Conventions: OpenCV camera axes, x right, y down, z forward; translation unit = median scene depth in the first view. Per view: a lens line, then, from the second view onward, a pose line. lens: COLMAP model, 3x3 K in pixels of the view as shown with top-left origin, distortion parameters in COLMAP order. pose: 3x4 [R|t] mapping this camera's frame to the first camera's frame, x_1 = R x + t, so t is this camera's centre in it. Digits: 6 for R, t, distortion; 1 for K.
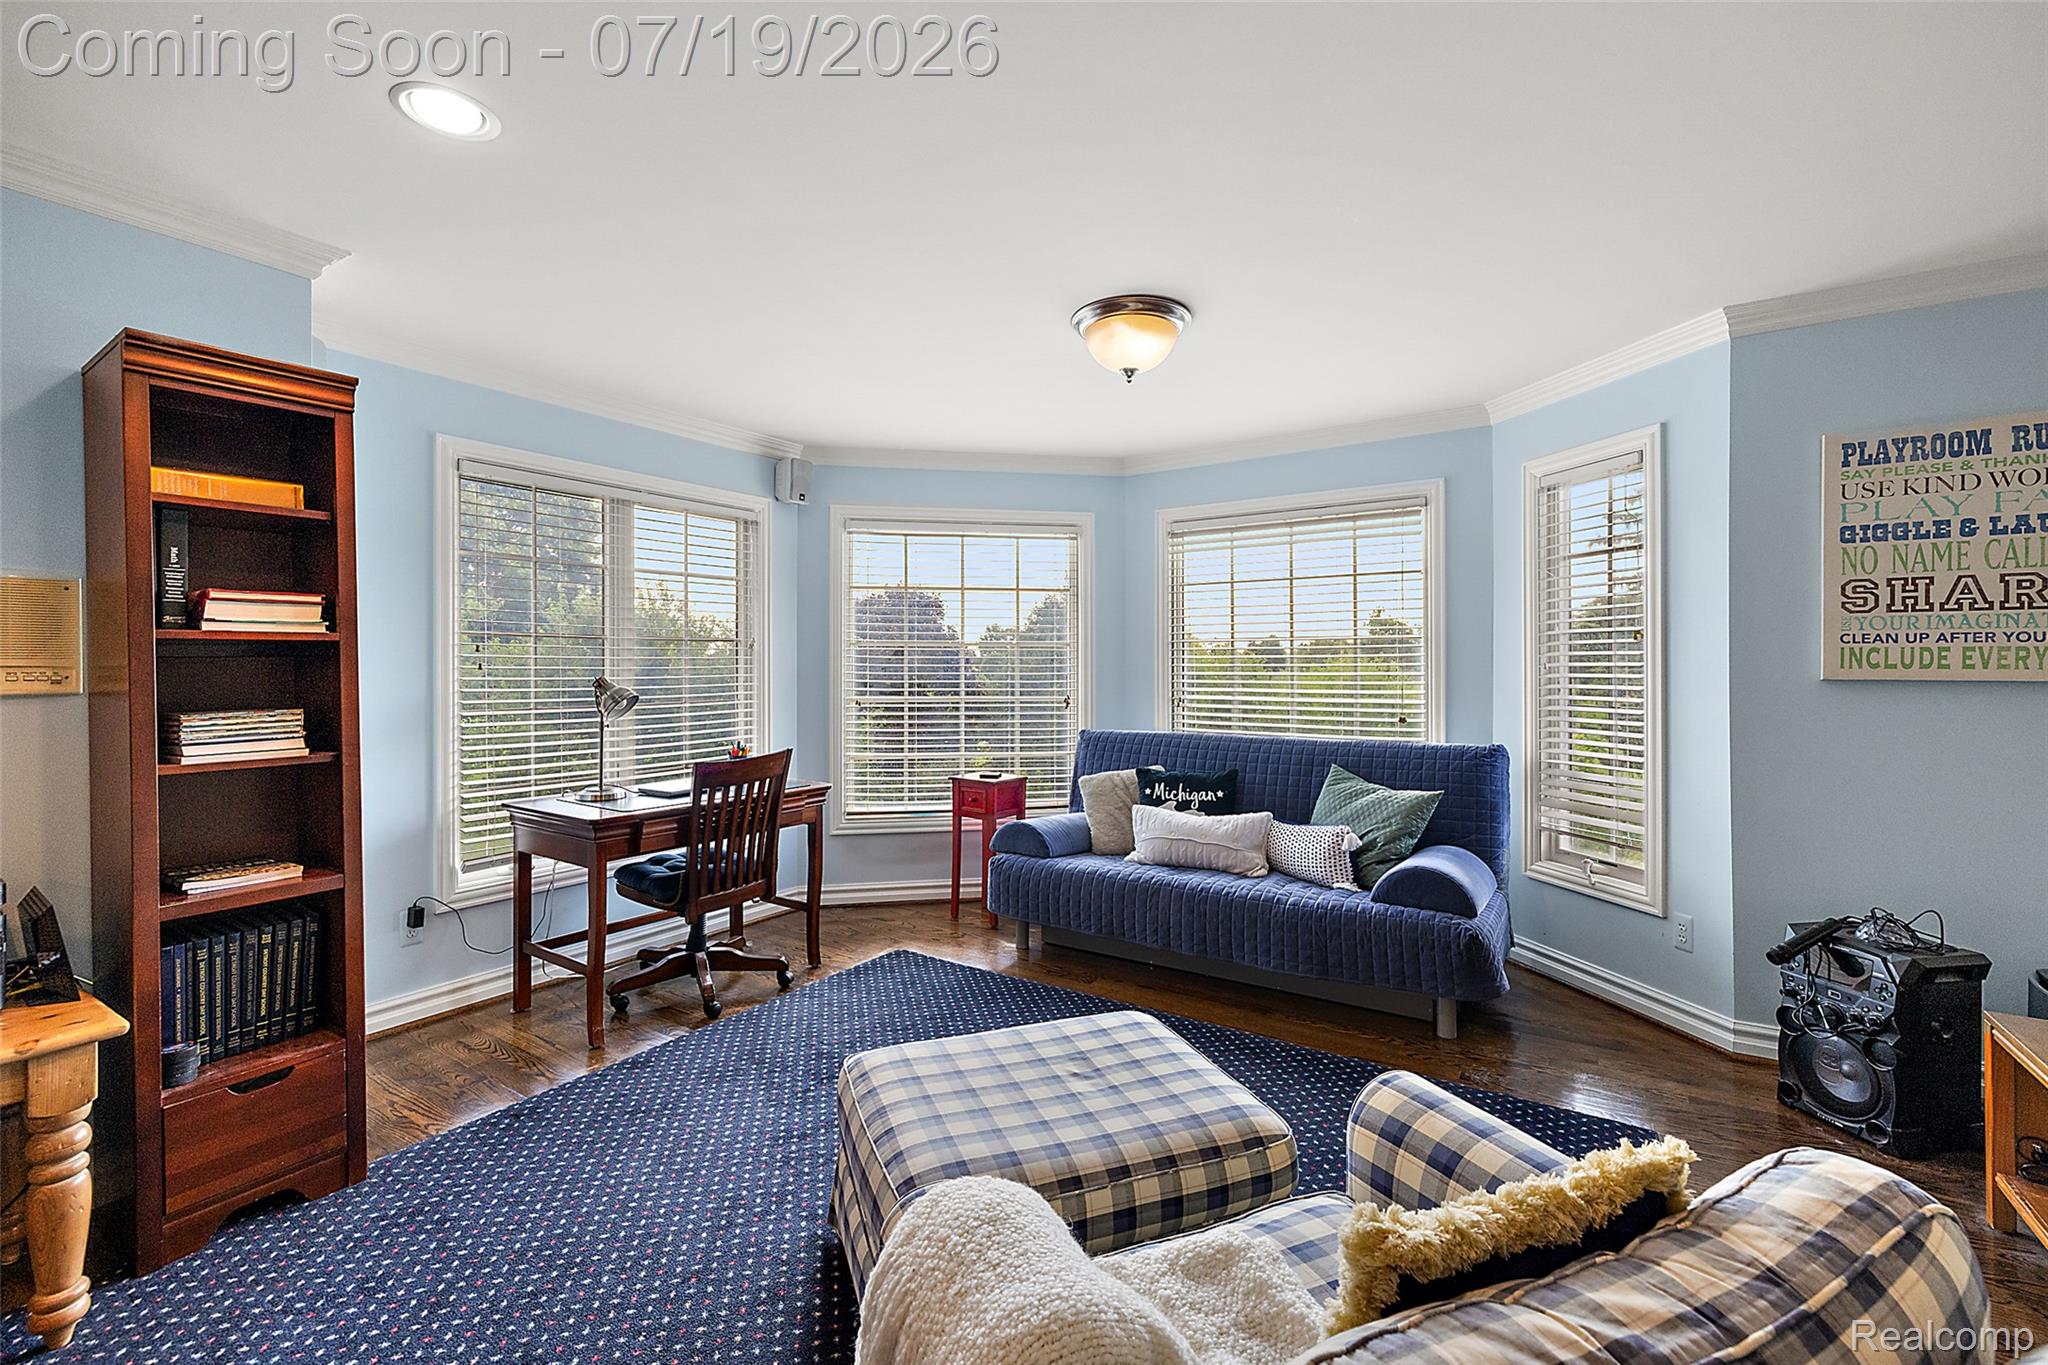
lens RADIAL K [[873.0, 0, 1014.4], [0, 873.0, 662.7], [0, 0, 1]] dist [0.002732, 0.000454]
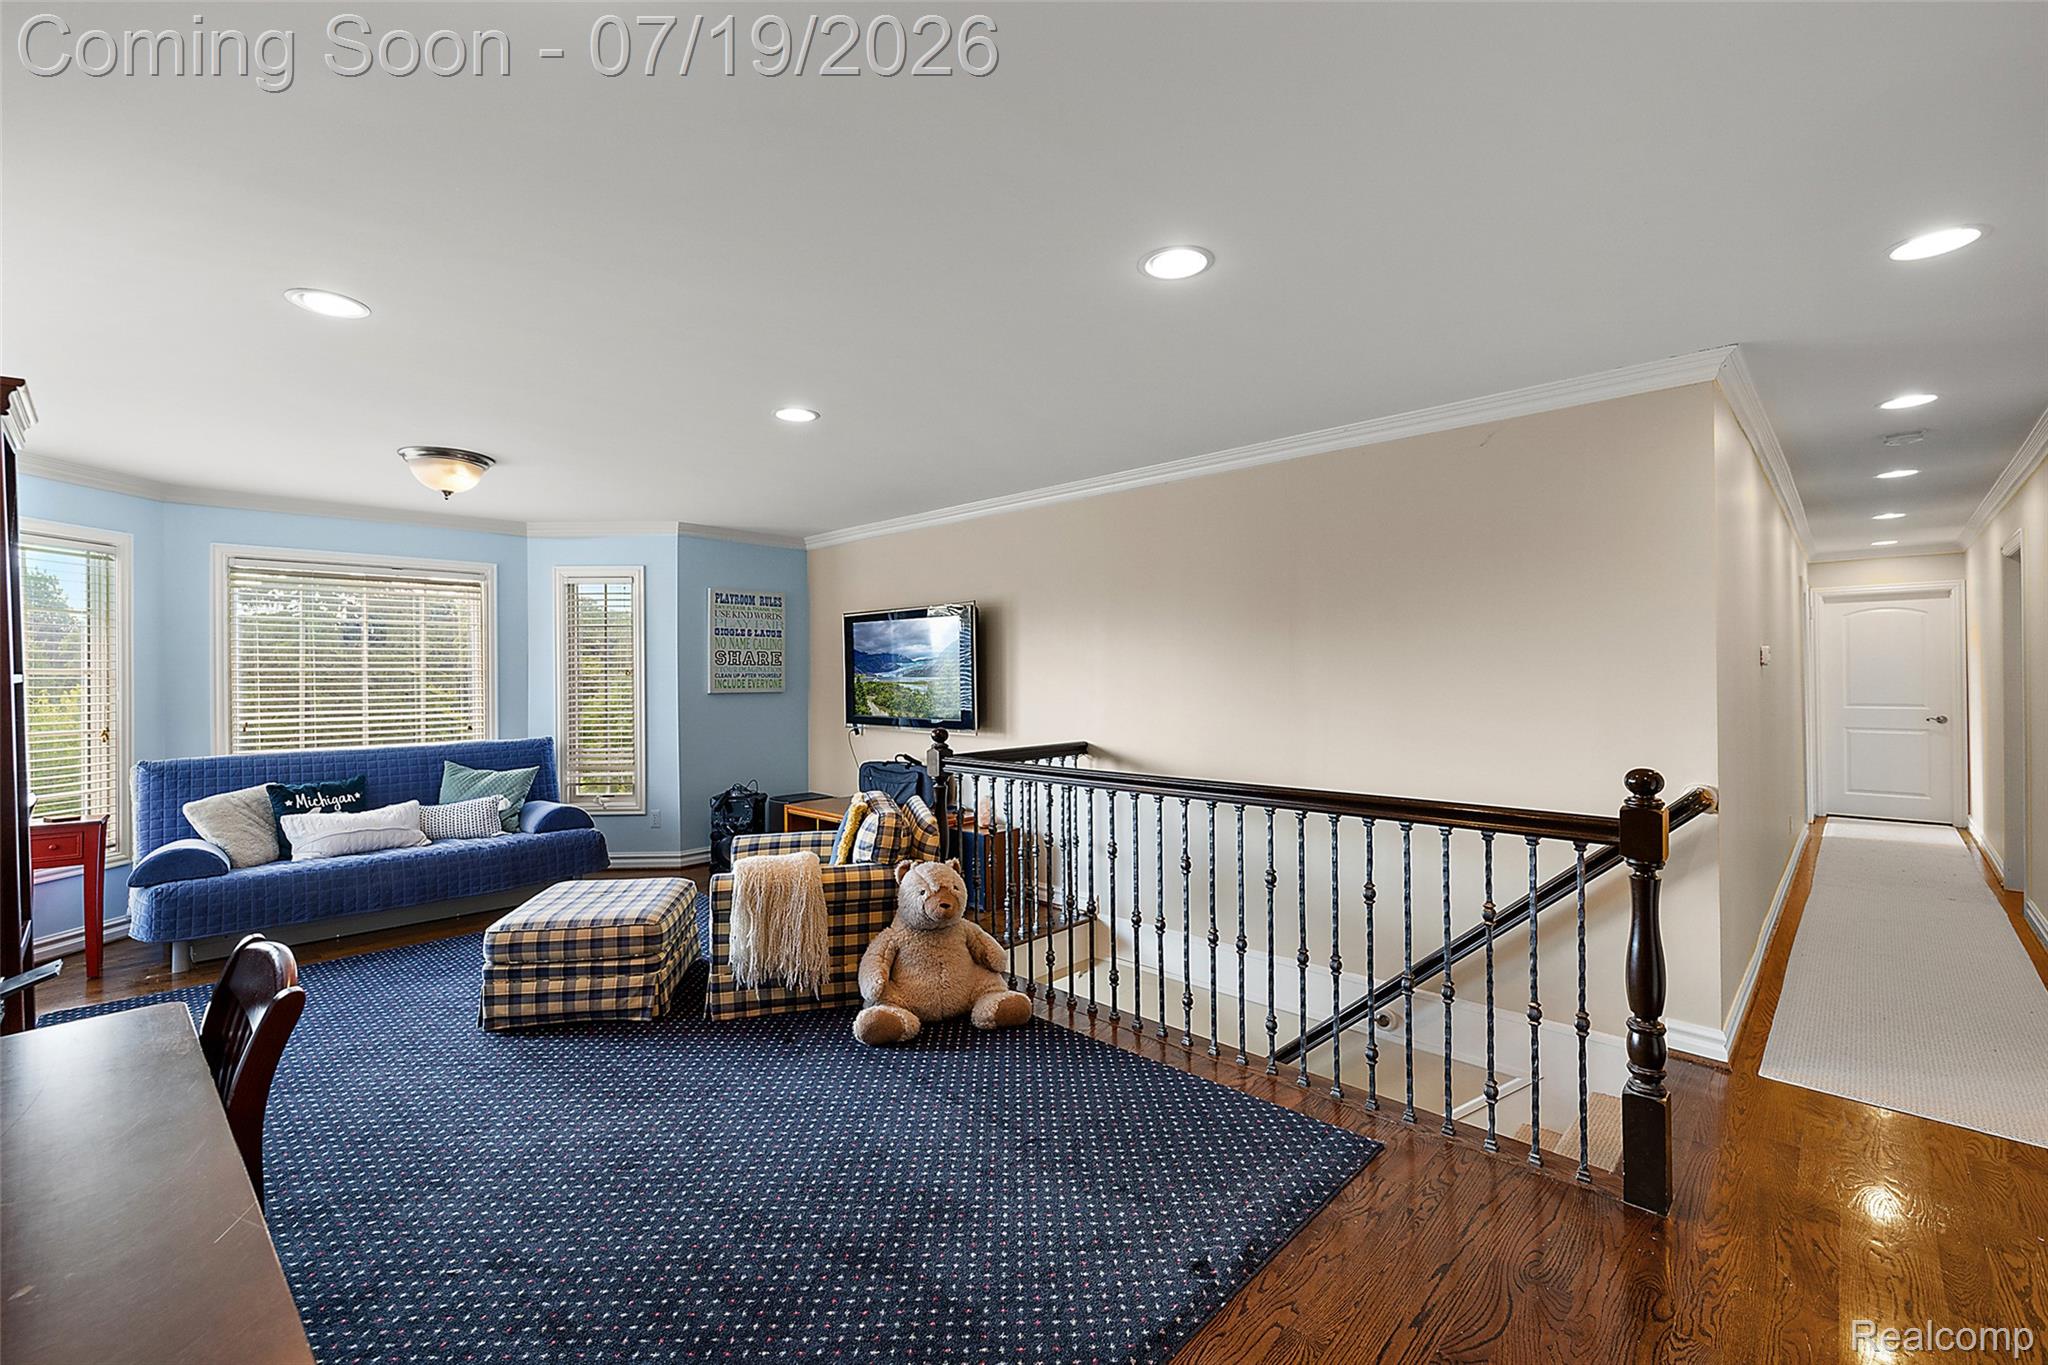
lens RADIAL K [[873.0, 0, 1003.2], [0, 873.0, 669.5], [0, 0, 1]] dist [0.002732, 0.000454]
pose [[0.192102, 0.007147, 0.981349, -0.901676], [0.004620, 0.999956, -0.008187, -0.015706], [-0.981364, 0.006107, 0.192061, -0.156988]]
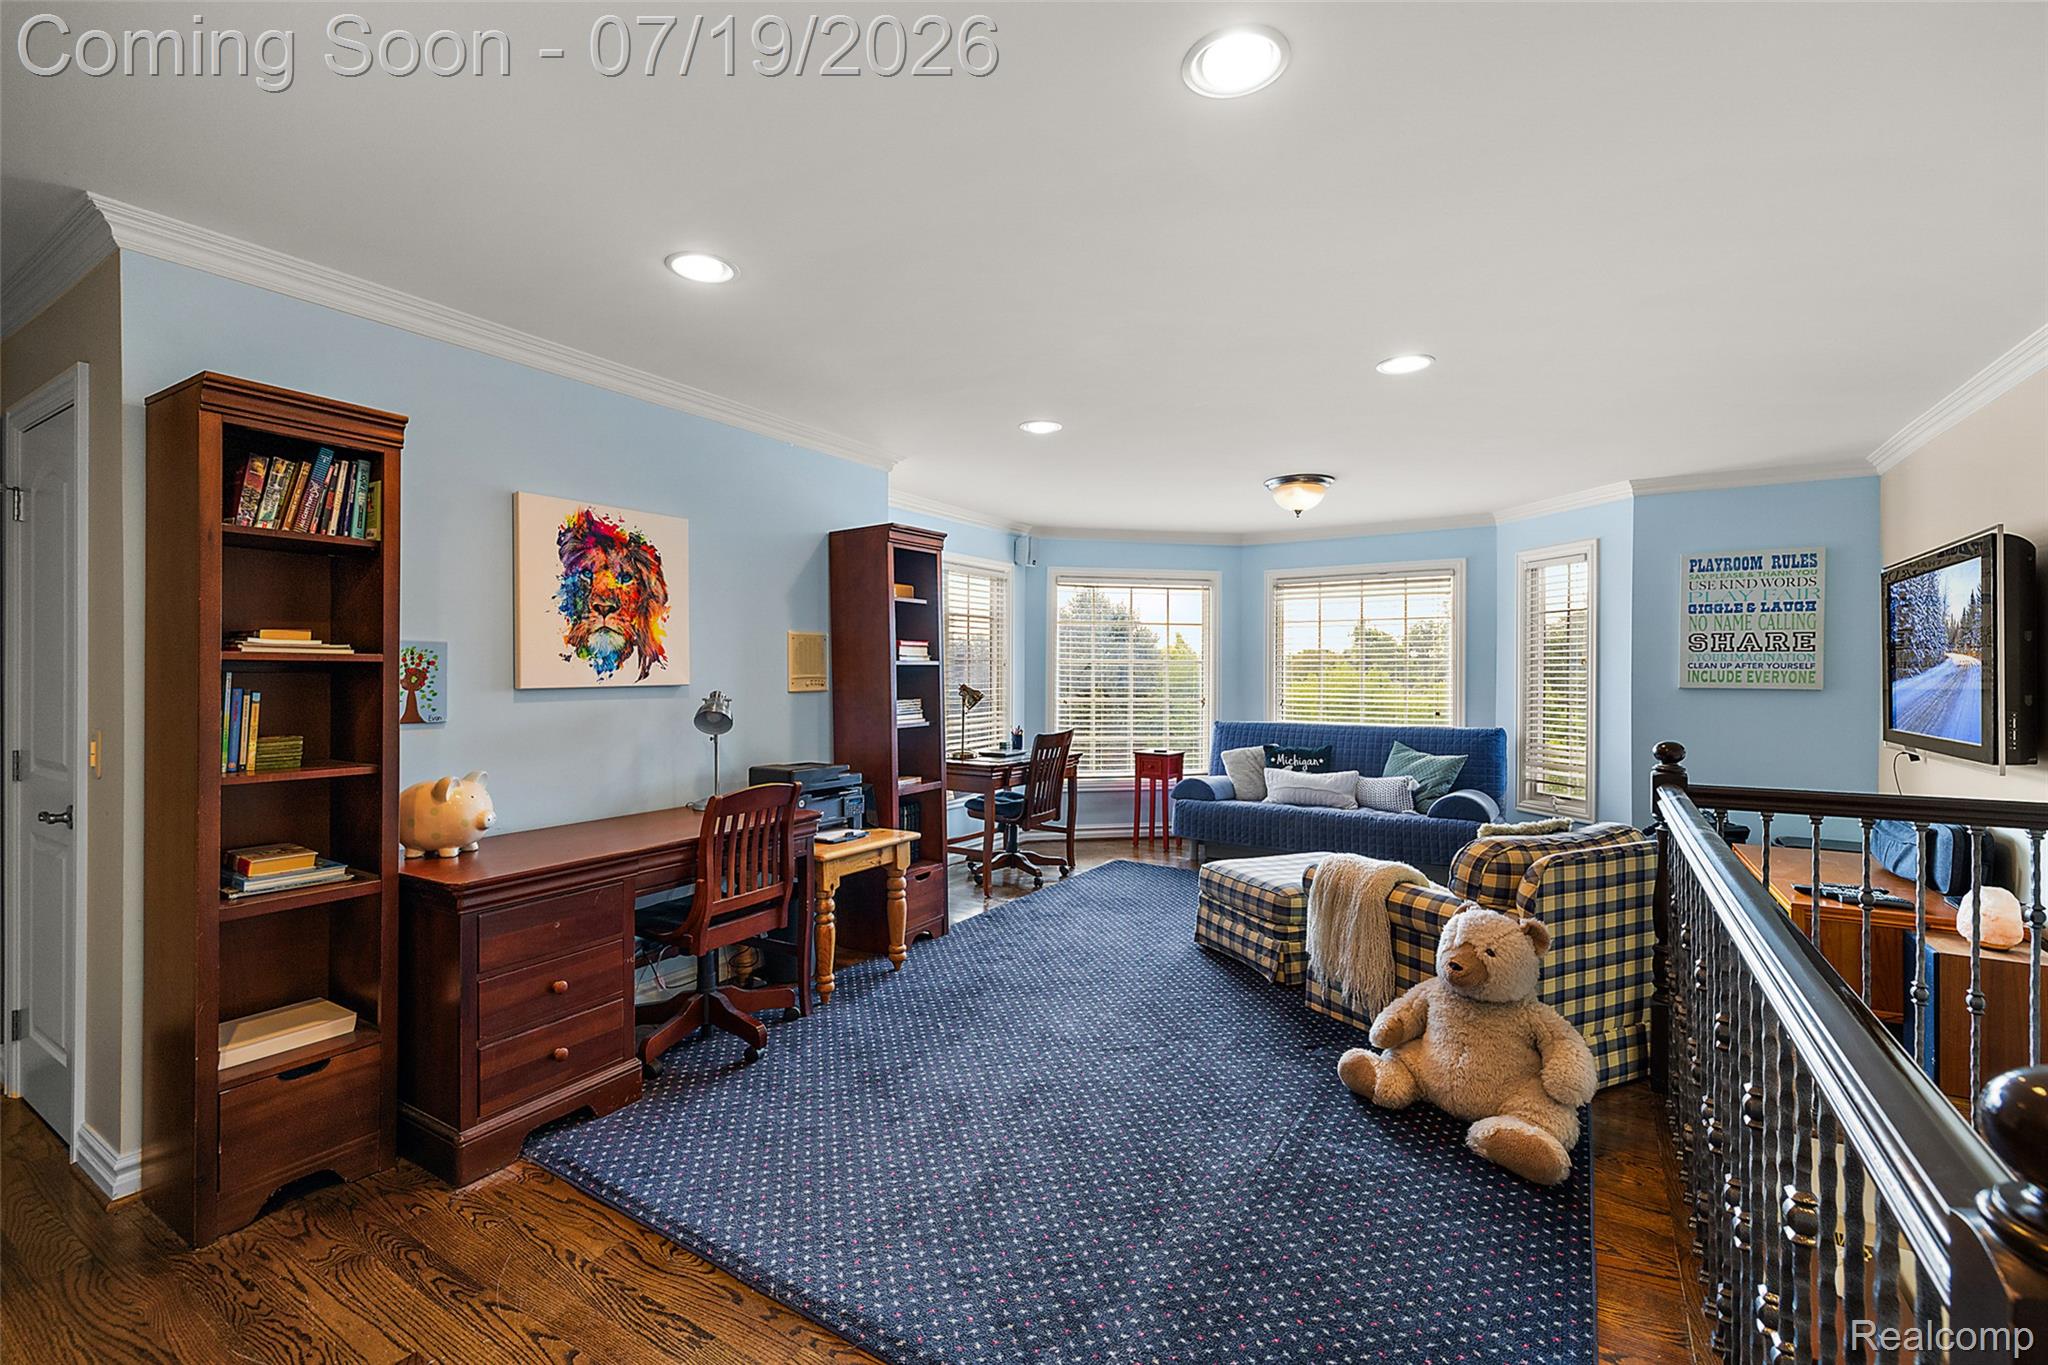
lens RADIAL K [[873.0, 0, 1022.0], [0, 873.0, 676.6], [0, 0, 1]] dist [0.002732, 0.000454]
pose [[0.999695, 0.004341, 0.024310, -0.371963], [-0.004502, 0.999968, 0.006578, -0.007649], [-0.024281, -0.006686, 0.999683, -0.597400]]
